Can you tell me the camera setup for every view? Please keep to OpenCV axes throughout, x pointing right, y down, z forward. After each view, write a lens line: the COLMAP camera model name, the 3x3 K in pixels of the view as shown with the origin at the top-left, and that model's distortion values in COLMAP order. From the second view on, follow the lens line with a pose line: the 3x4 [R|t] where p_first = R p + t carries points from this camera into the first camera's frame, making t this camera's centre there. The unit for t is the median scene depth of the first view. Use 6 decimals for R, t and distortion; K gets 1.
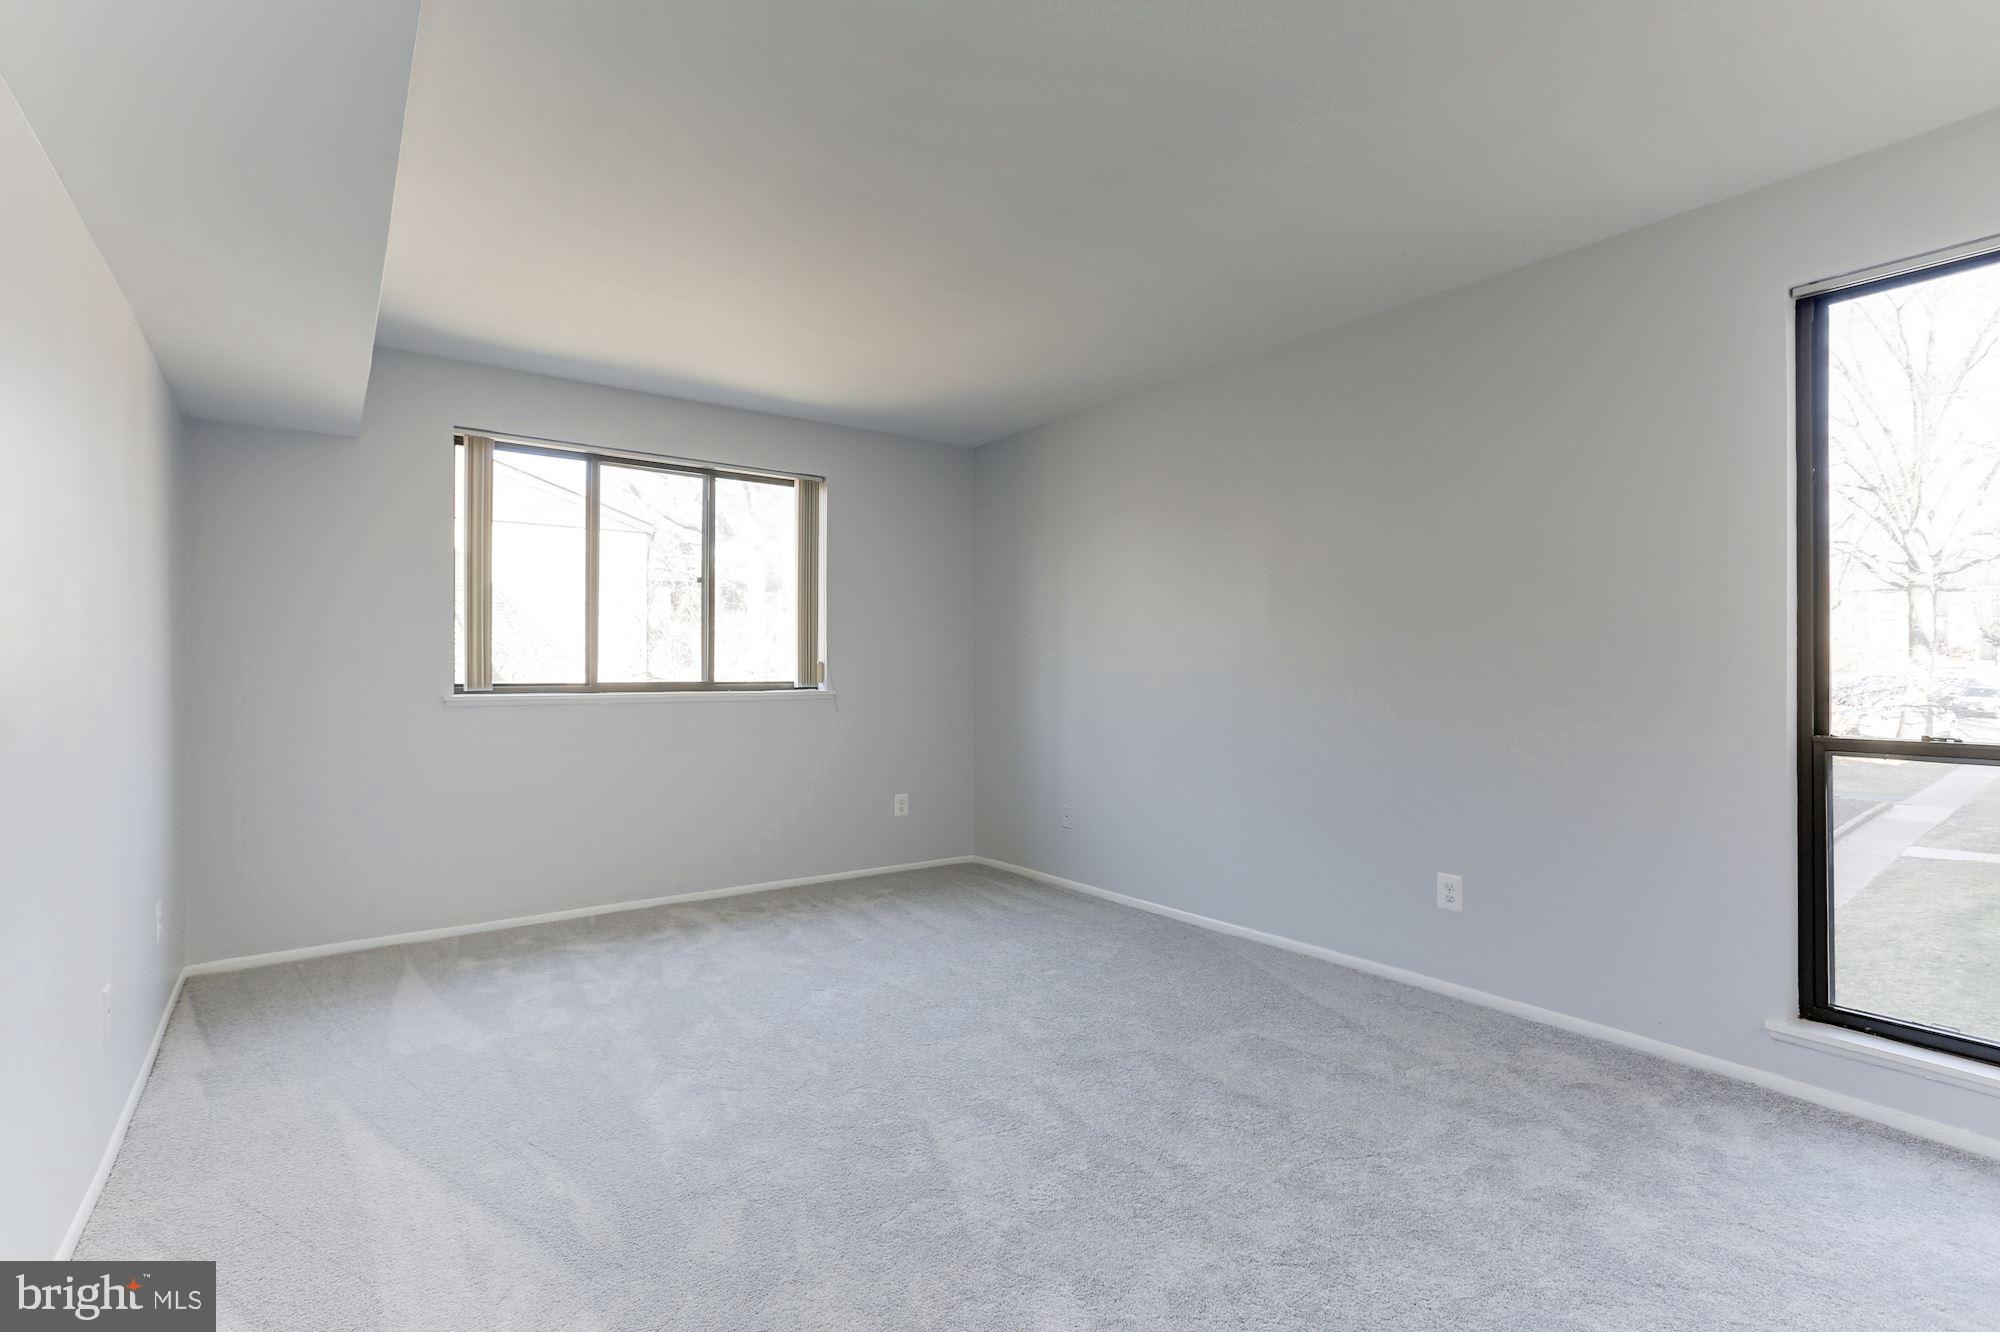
lens RADIAL K [[929.2, 0, 991.0], [0, 929.2, 662.1], [0, 0, 1]] dist [-0.032480, 0.022864]
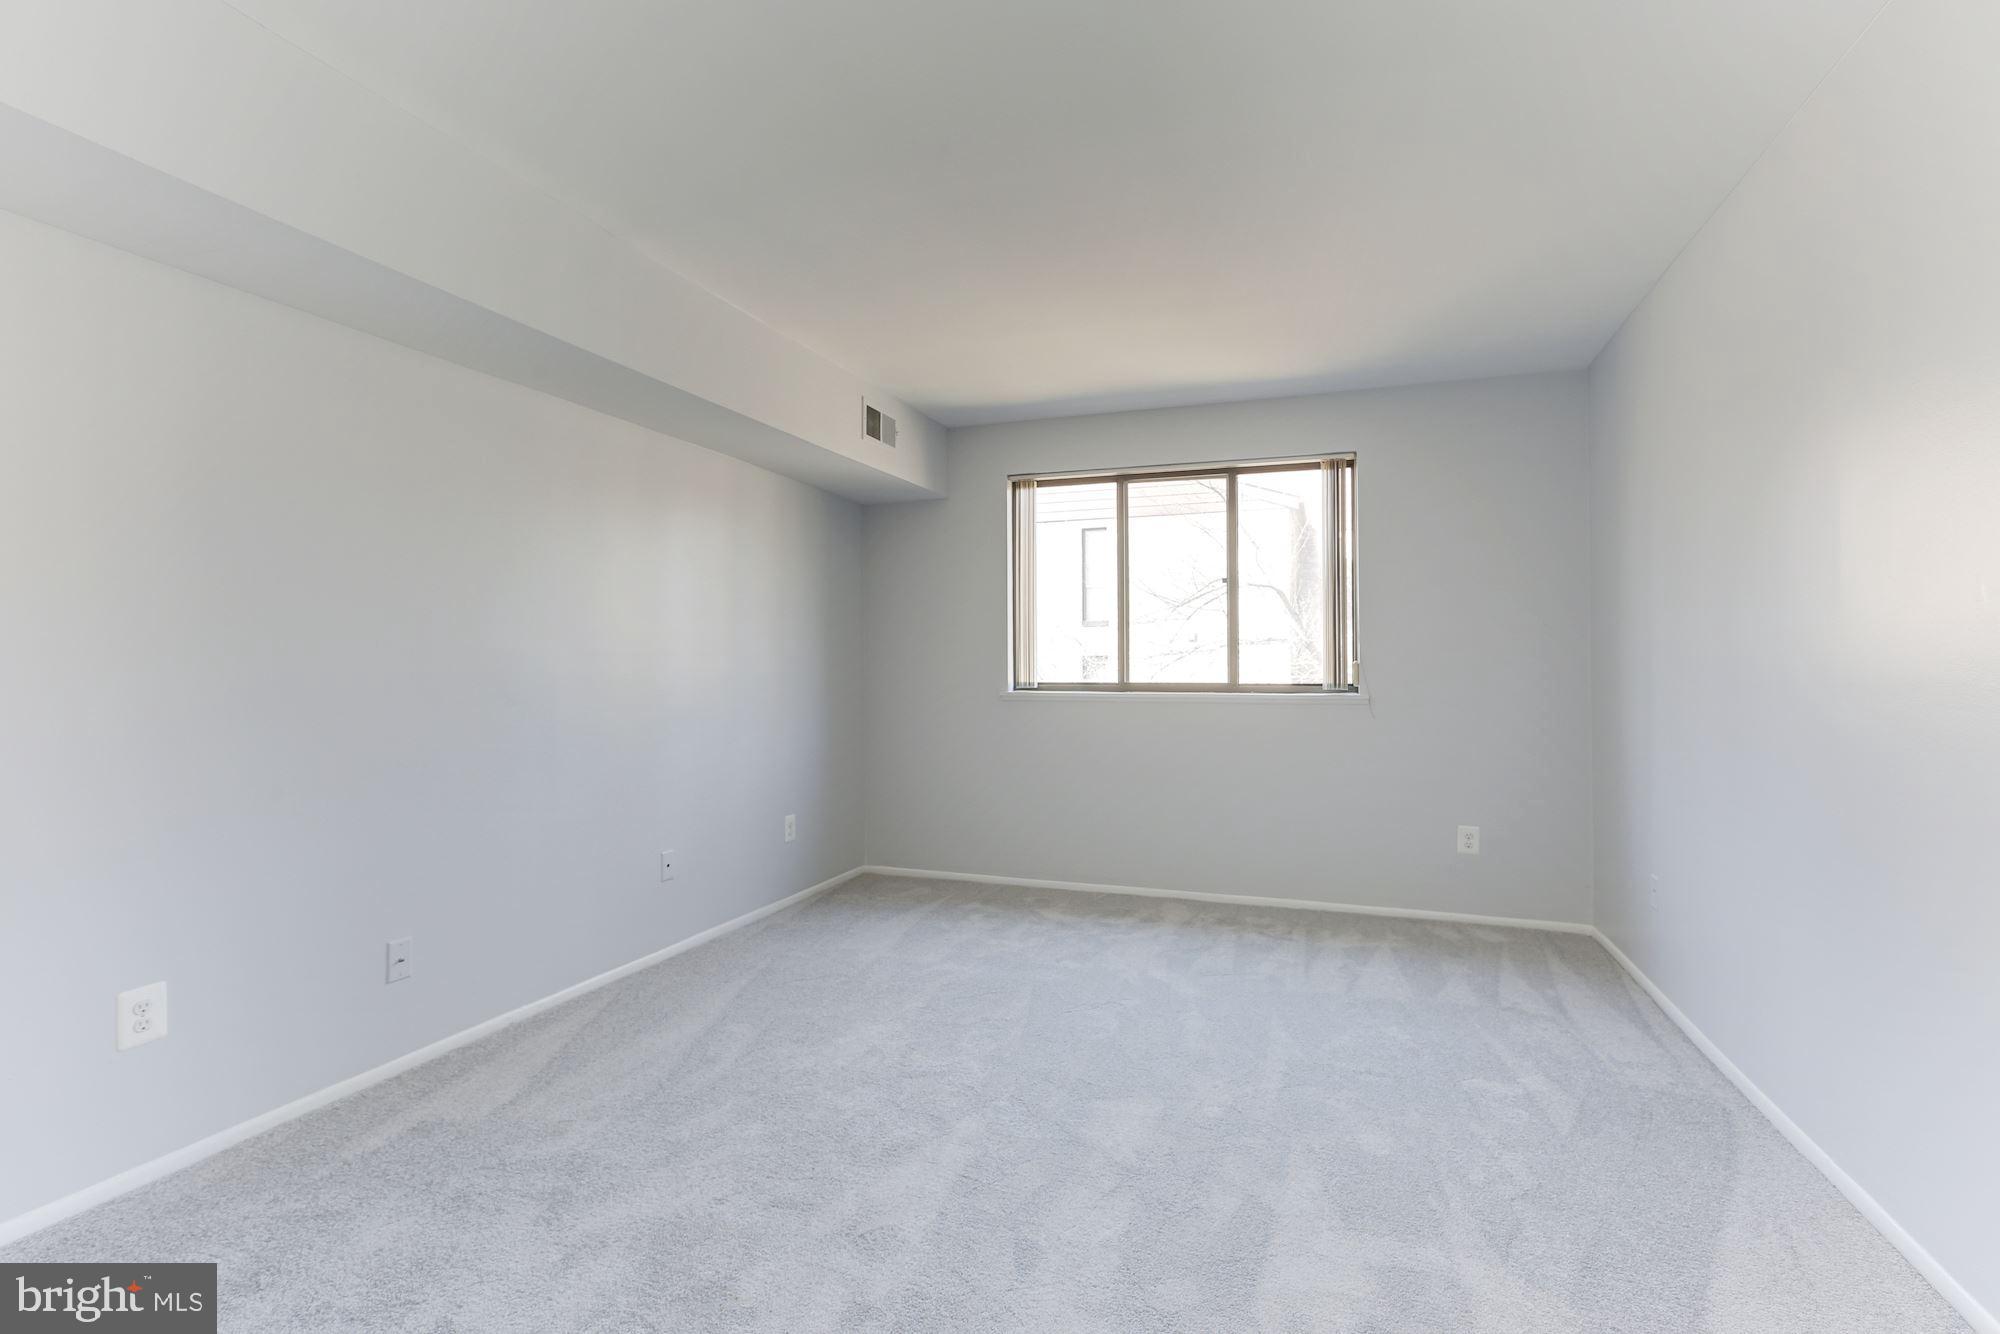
lens RADIAL K [[919.2, 0, 1000.0], [0, 919.2, 667.0], [0, 0, 1]] dist [-0.062337, 0.062066]
pose [[0.551716, -0.002707, -0.834028, 0.397625], [0.006061, 0.999981, 0.000763, 0.001640], [0.834010, -0.005476, 0.551722, 0.274523]]
